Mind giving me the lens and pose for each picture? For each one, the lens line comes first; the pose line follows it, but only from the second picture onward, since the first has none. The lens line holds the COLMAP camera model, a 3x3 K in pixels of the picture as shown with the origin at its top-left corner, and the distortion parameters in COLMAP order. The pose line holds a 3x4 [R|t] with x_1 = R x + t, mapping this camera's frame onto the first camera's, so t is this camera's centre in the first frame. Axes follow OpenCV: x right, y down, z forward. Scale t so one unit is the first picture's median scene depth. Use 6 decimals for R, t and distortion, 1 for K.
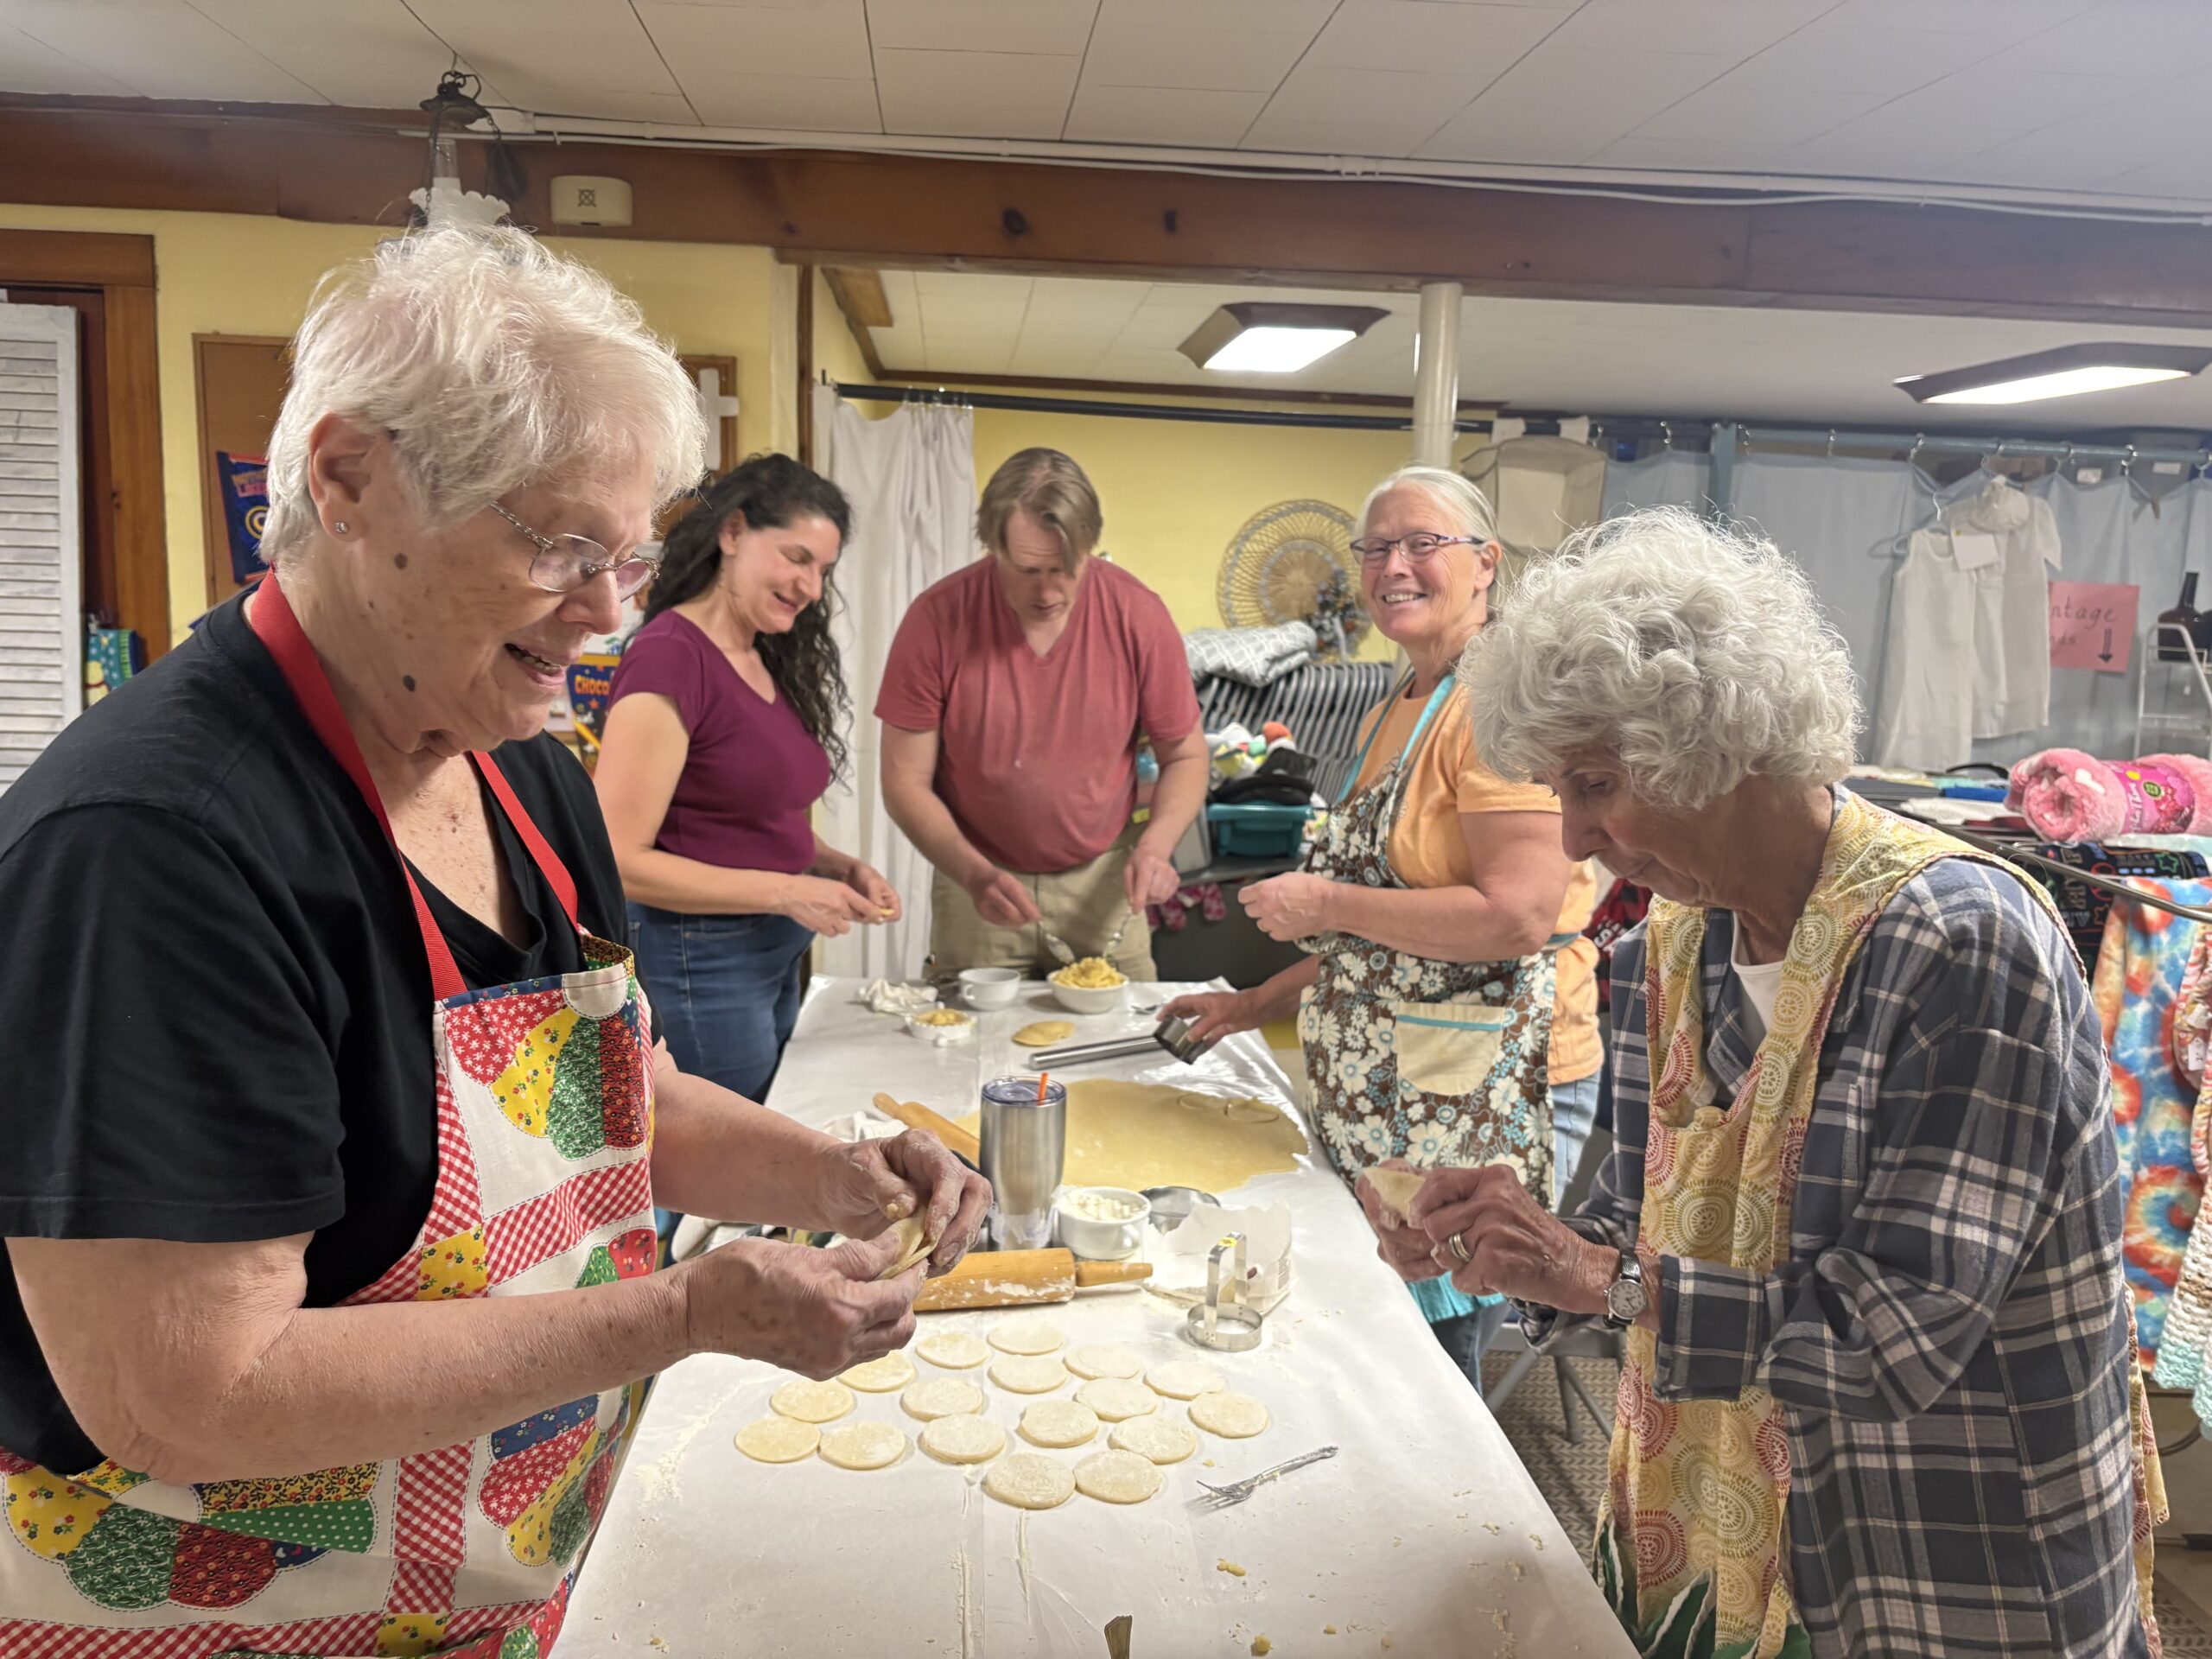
lens RADIAL K [[1661.2, 0, 1106.0], [0, 1661.2, 829.5], [0, 0, 1]] dist [-0.002055, 0.000116]
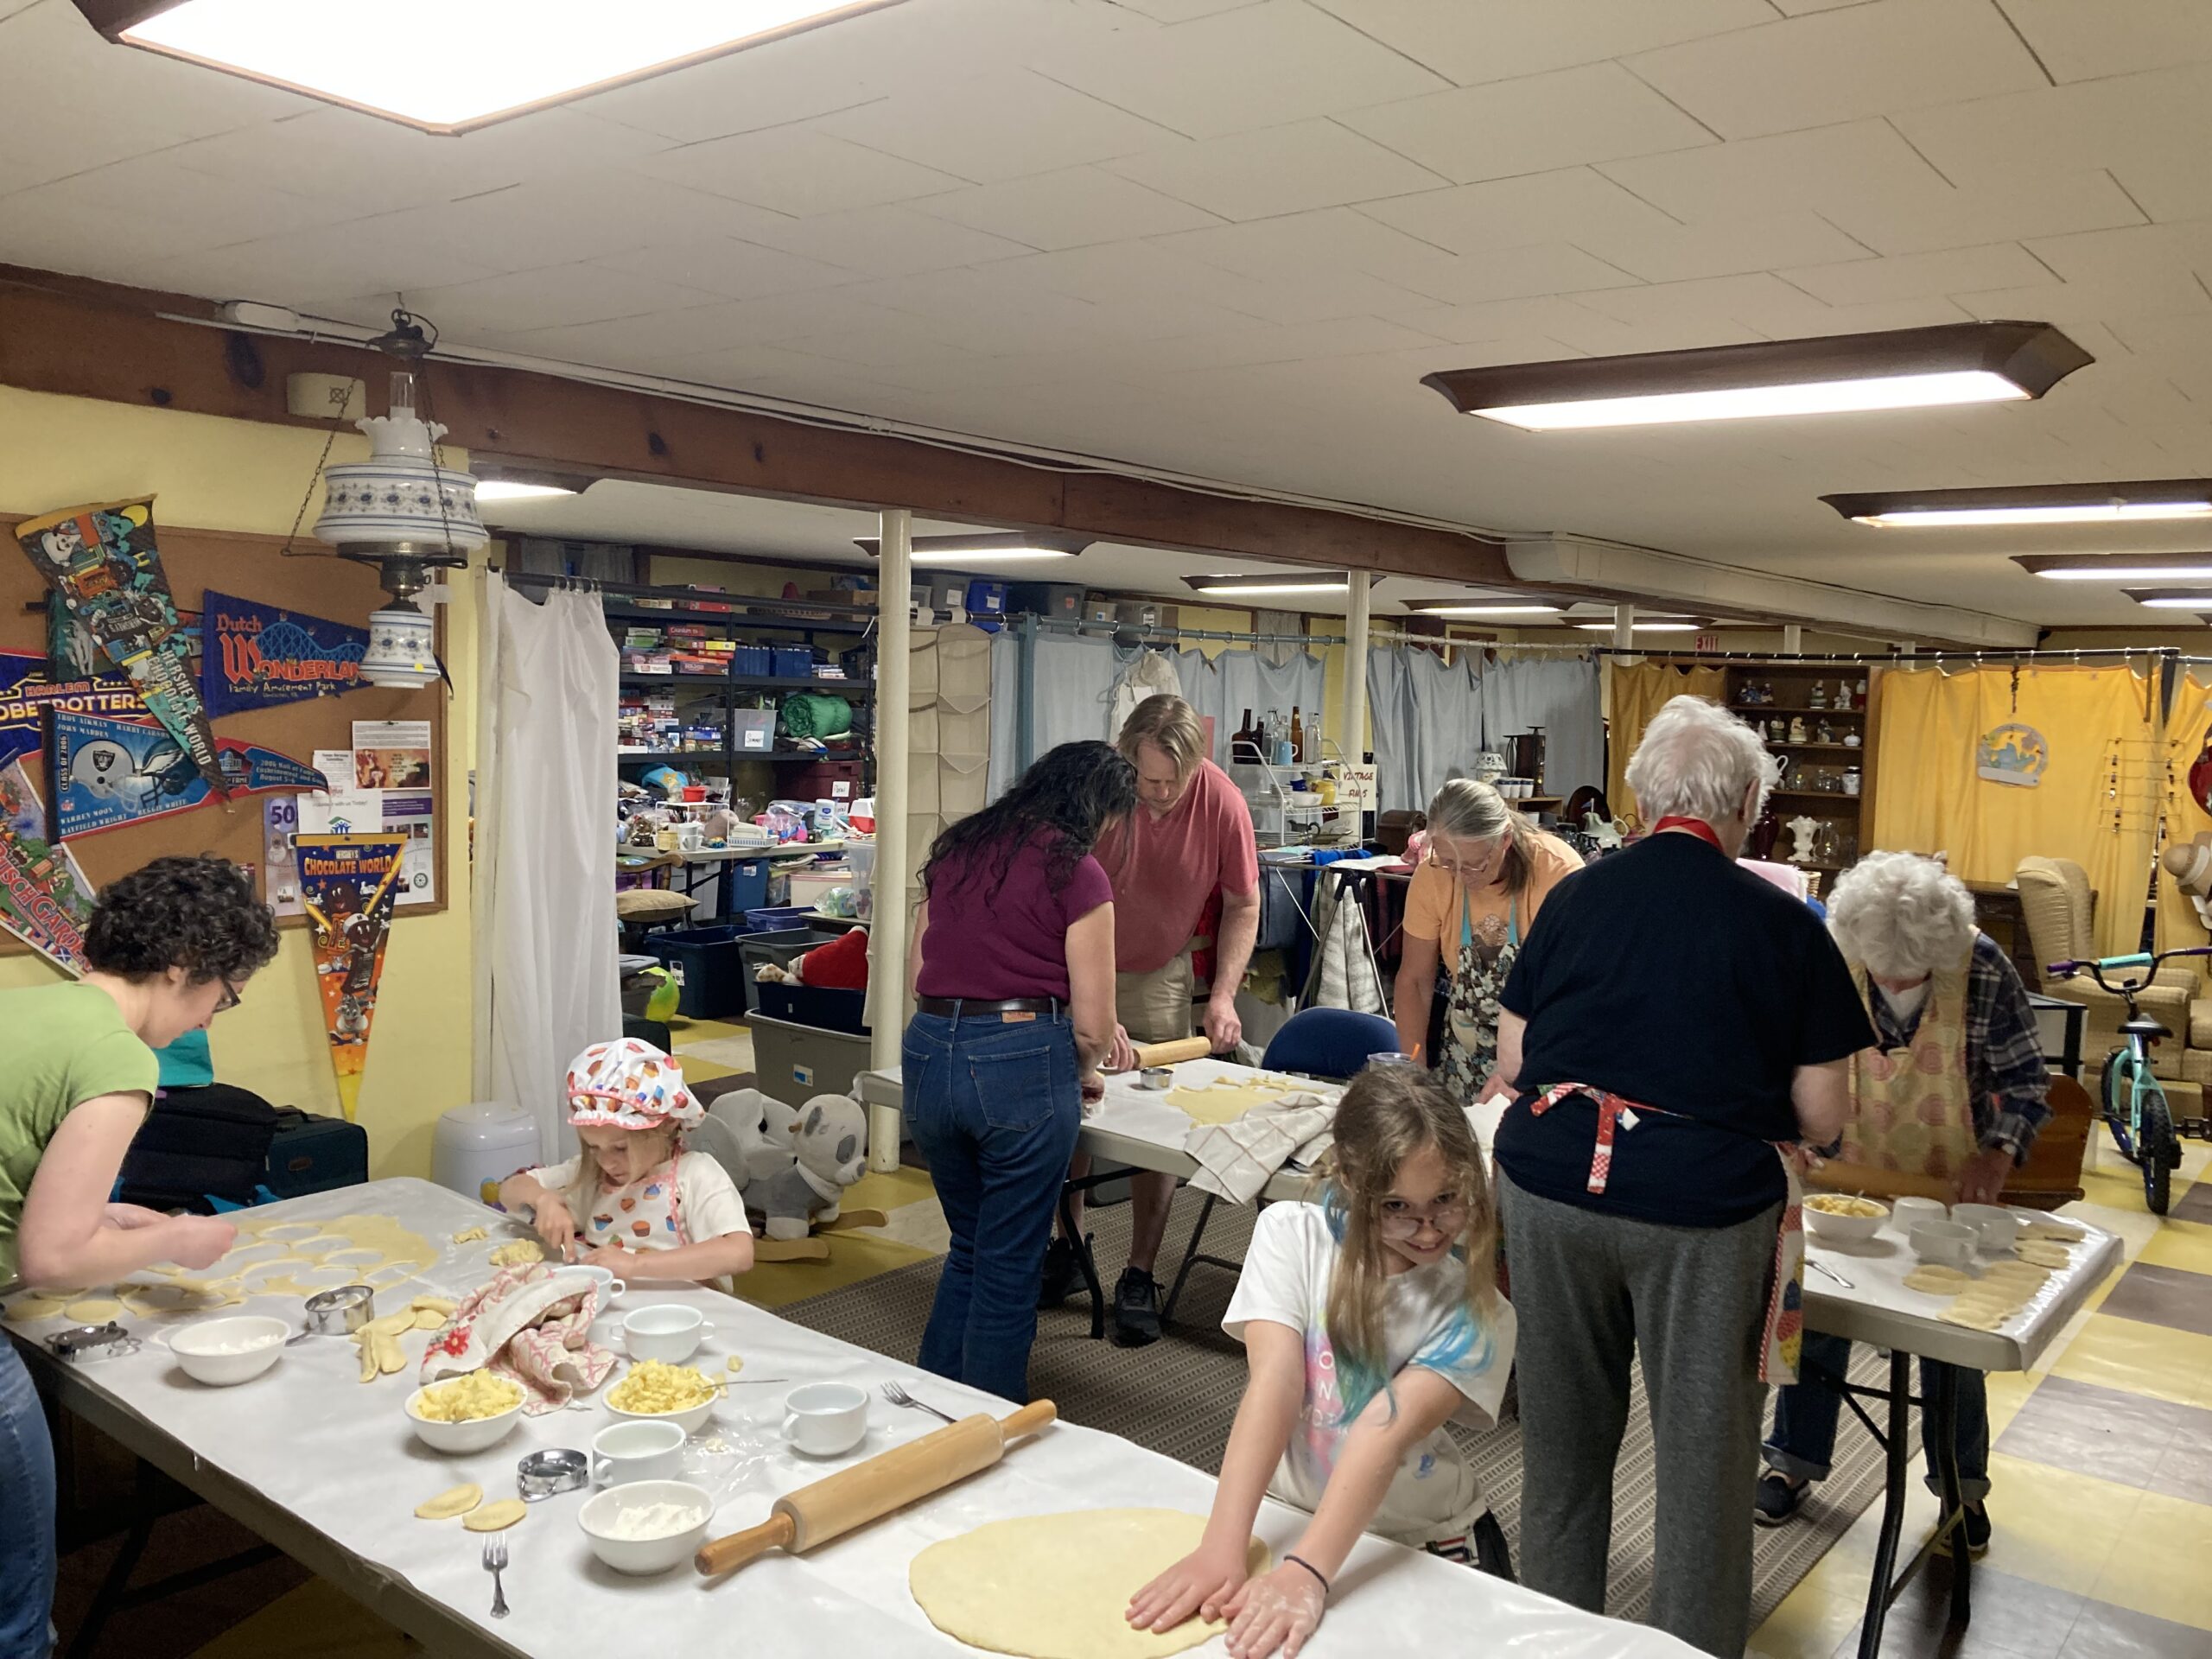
lens RADIAL K [[1822.7, 0, 1102.2], [0, 1822.7, 792.3], [0, 0, 1]] dist [0.009466, 0.009071]
pose [[0.677708, -0.058227, 0.733022, -0.822283], [0.108786, 0.993830, -0.021633, -0.058223], [-0.727239, 0.094404, 0.679861, -0.093661]]
